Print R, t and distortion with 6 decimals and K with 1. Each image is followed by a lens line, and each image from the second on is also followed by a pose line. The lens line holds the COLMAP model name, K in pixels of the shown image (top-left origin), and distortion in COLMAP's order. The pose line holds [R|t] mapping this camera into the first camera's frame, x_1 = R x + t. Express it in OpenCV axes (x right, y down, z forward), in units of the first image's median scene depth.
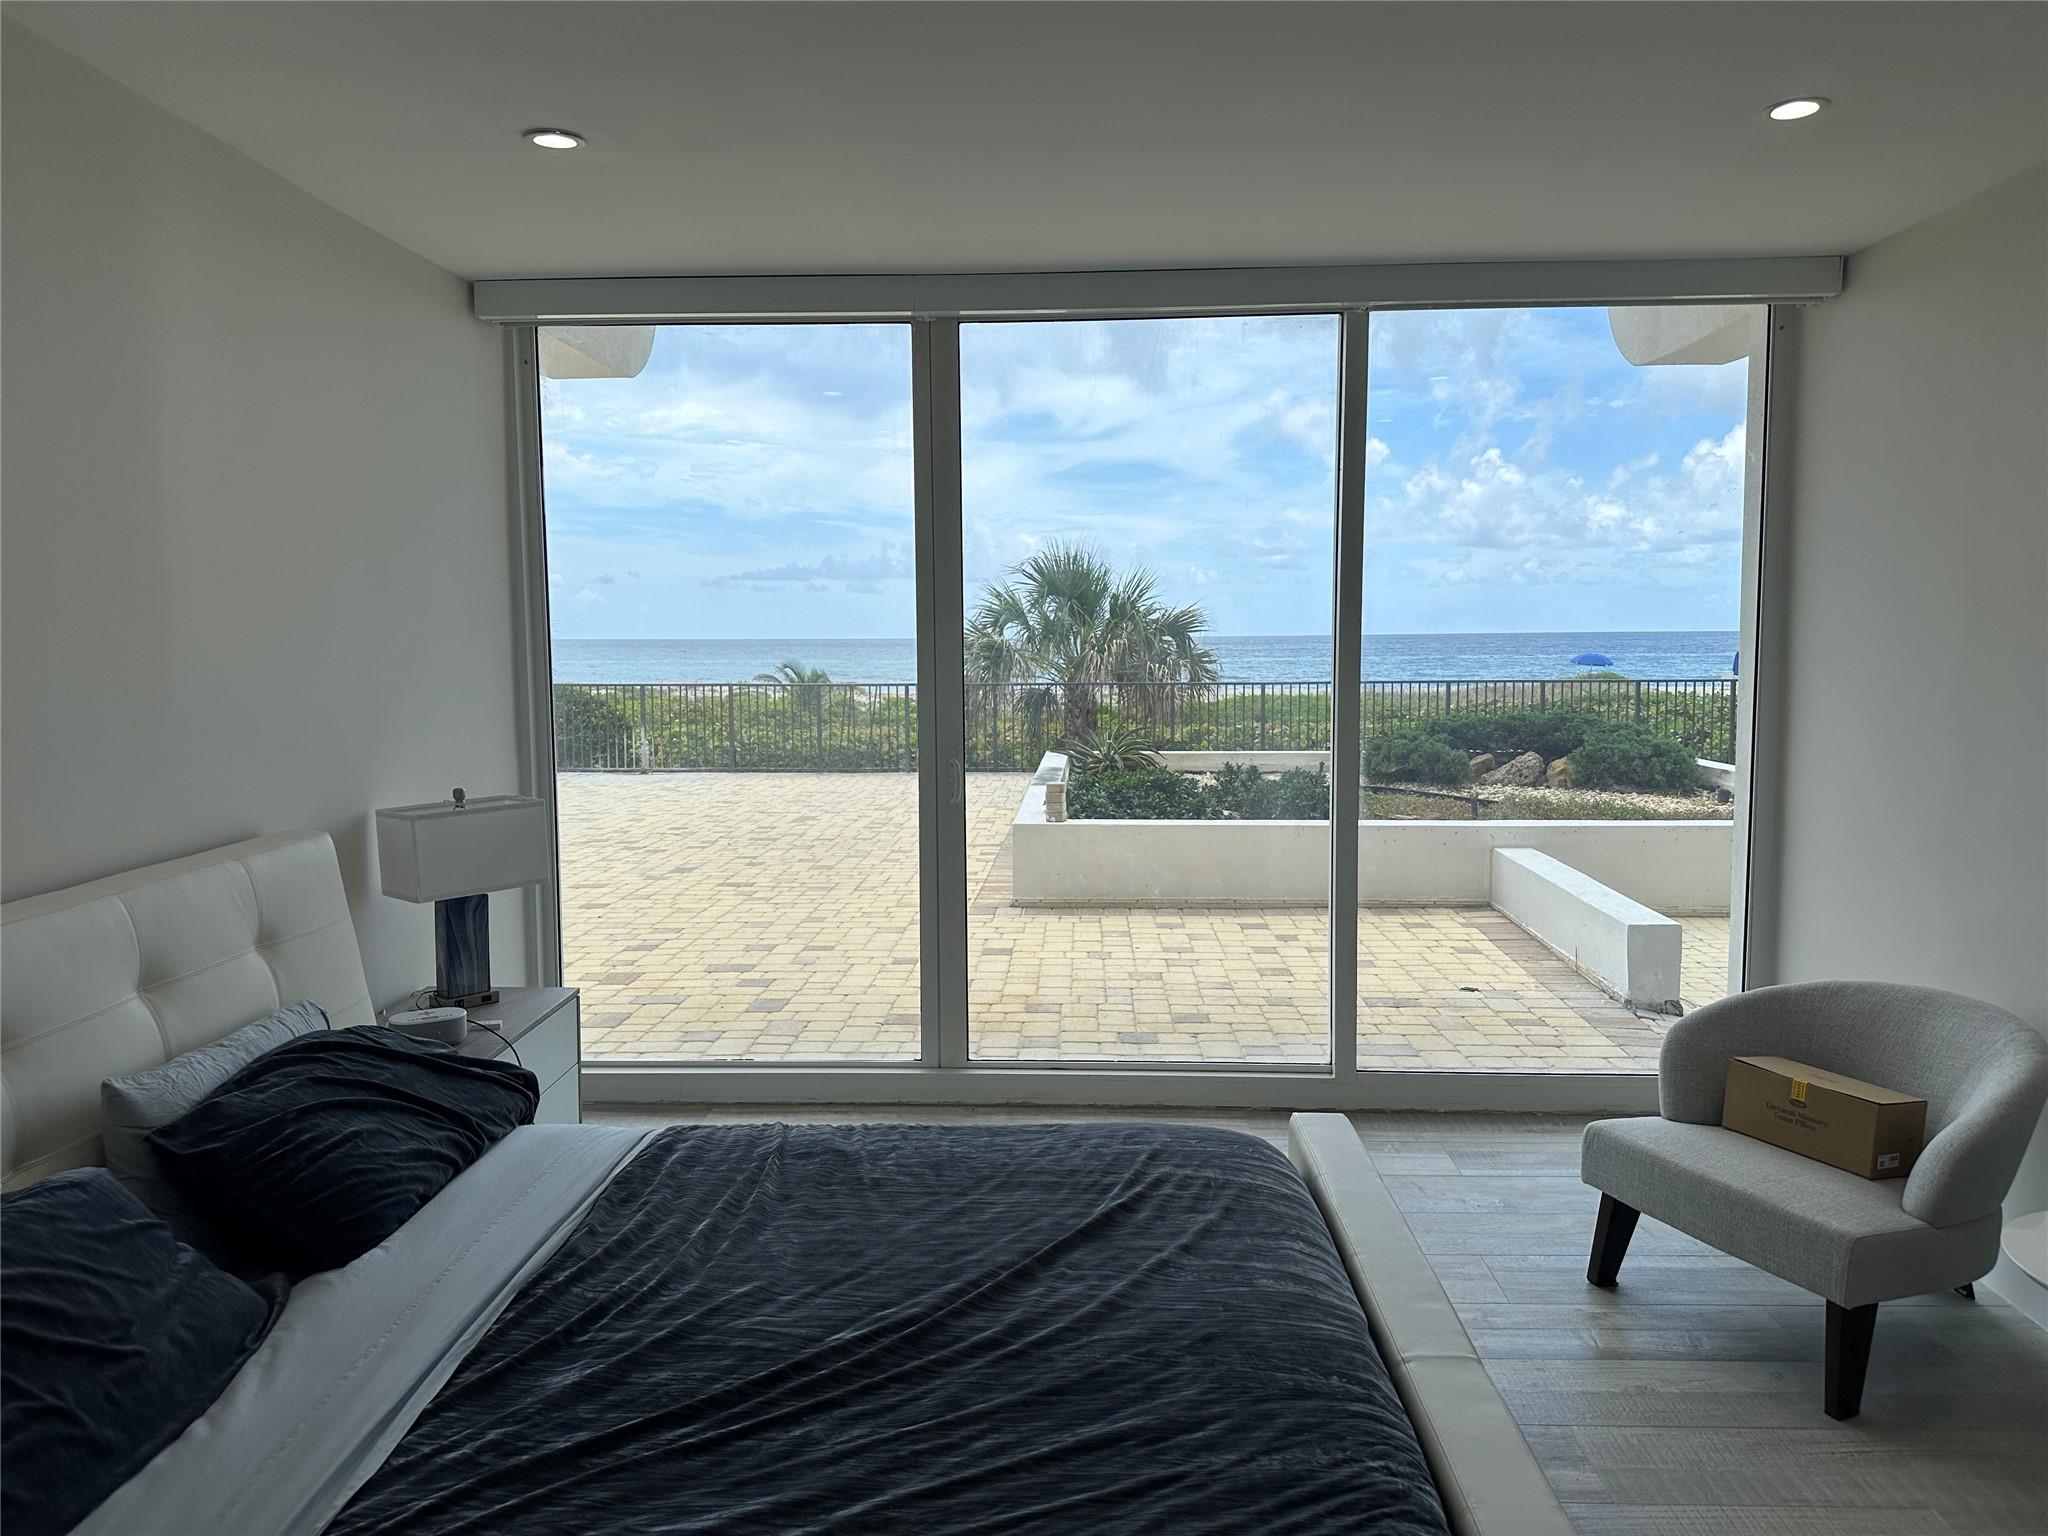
lens RADIAL K [[1416.8, 0, 1028.5], [0, 1416.8, 755.4], [0, 0, 1]] dist [0.101373, -0.121494]
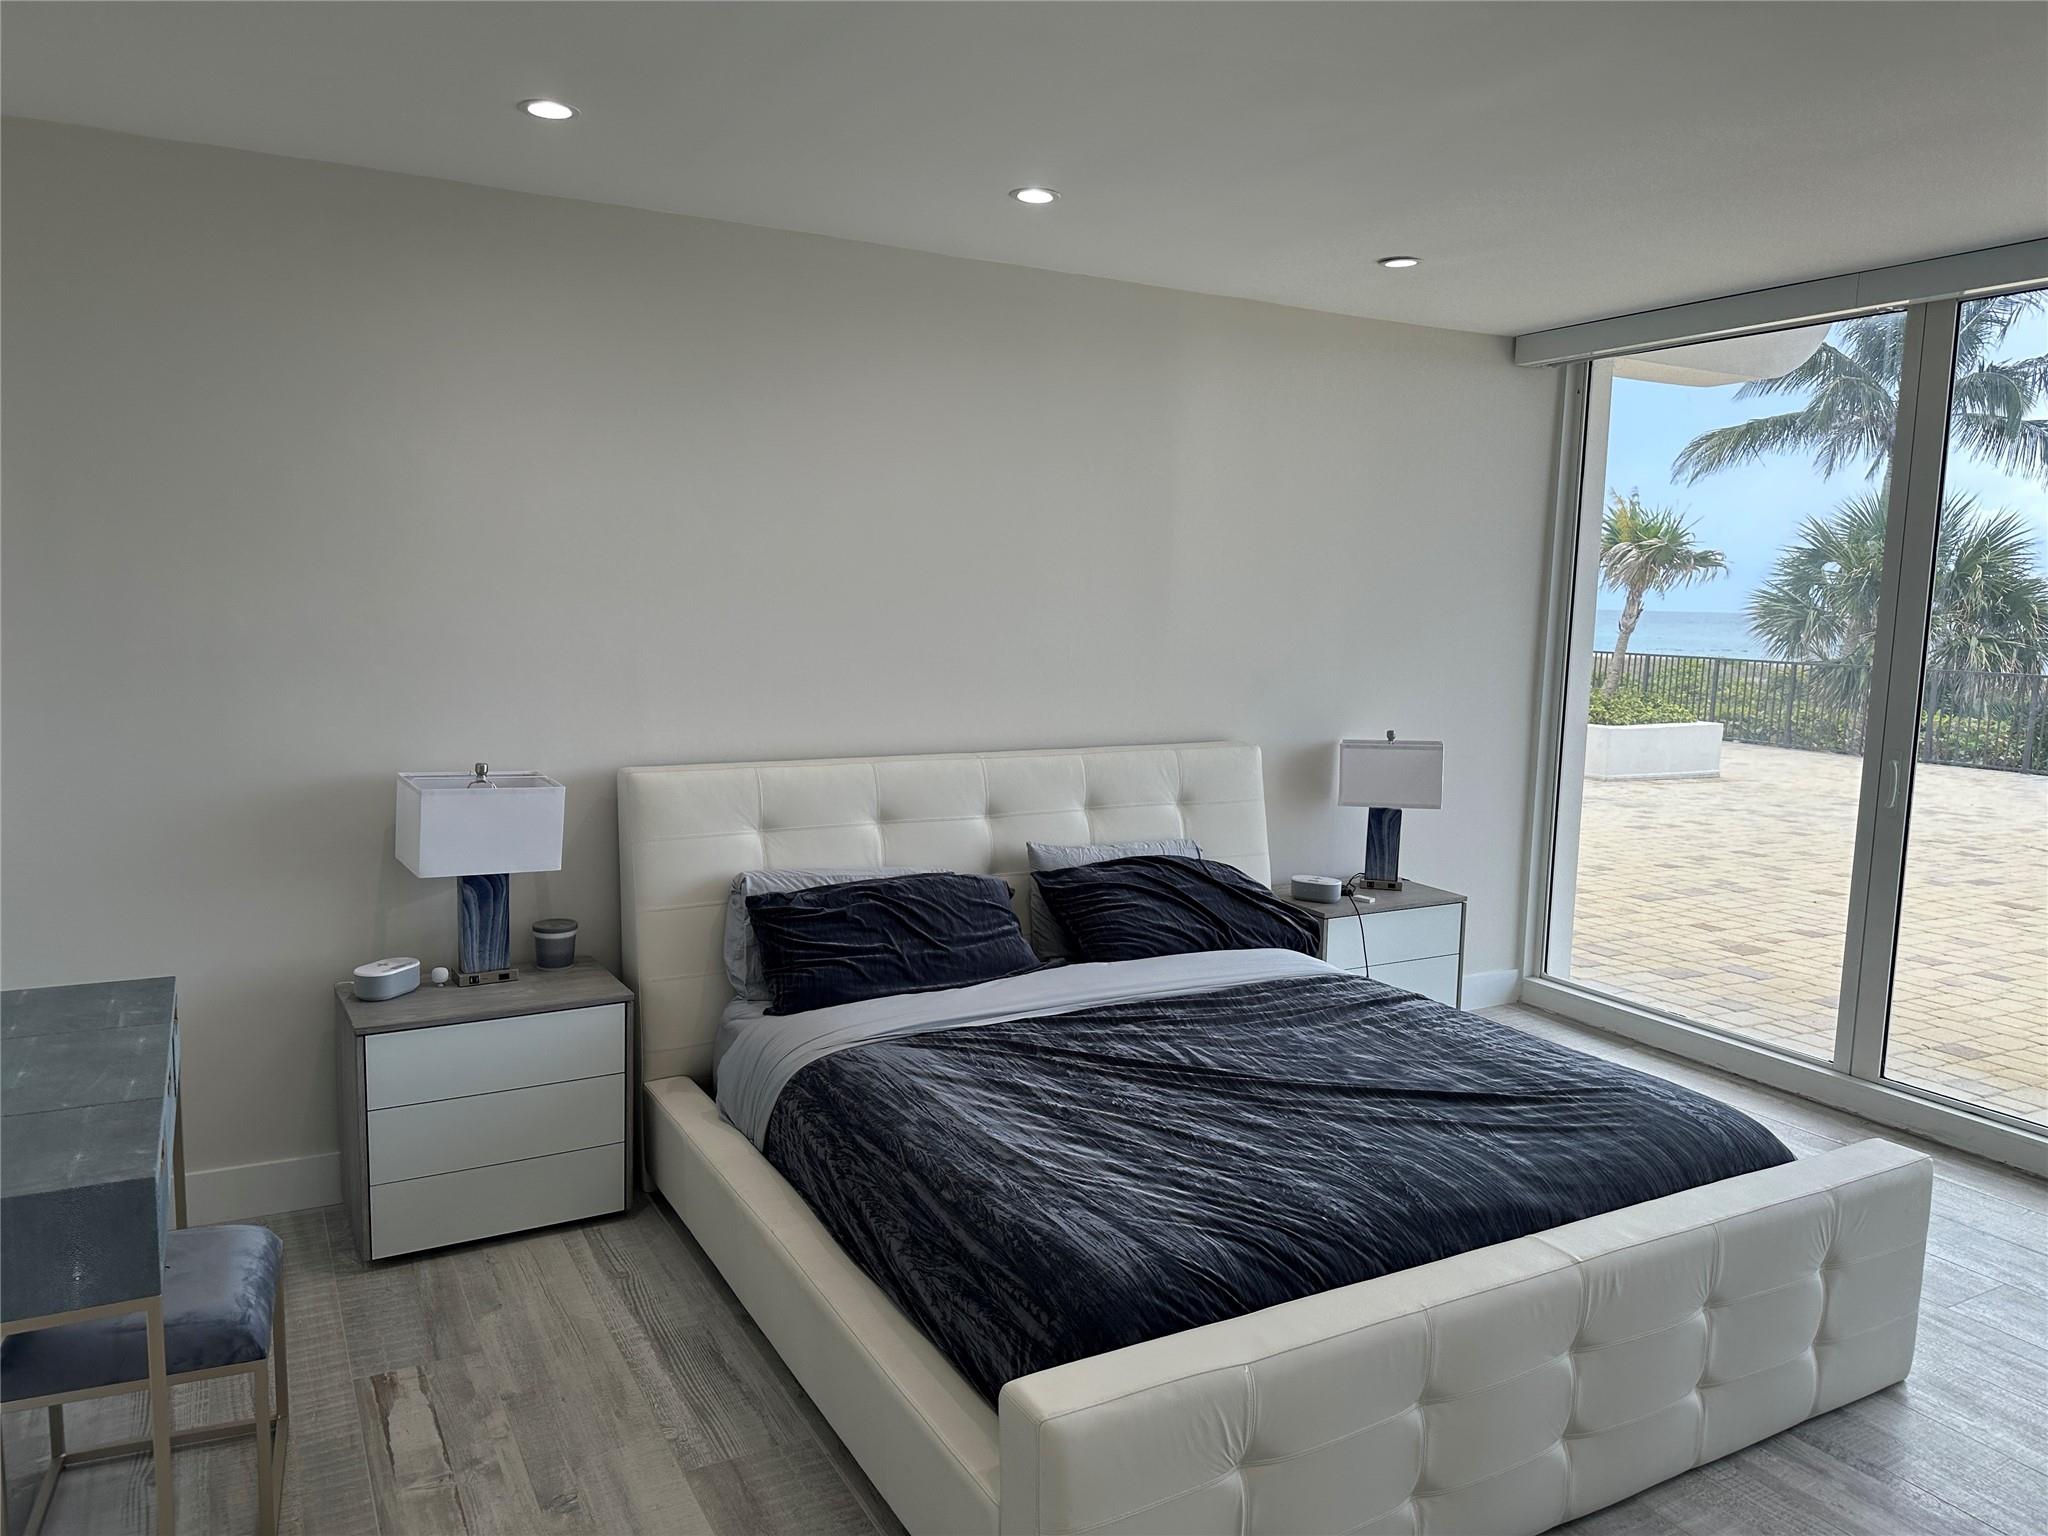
lens RADIAL K [[1416.8, 0, 1028.5], [0, 1416.8, 755.4], [0, 0, 1]] dist [0.101373, -0.121494]
pose [[0.521178, 0.111632, -0.846116, 0.574062], [-0.097617, 0.992699, 0.070843, -0.014999], [0.847847, 0.045674, 0.528271, -0.008676]]
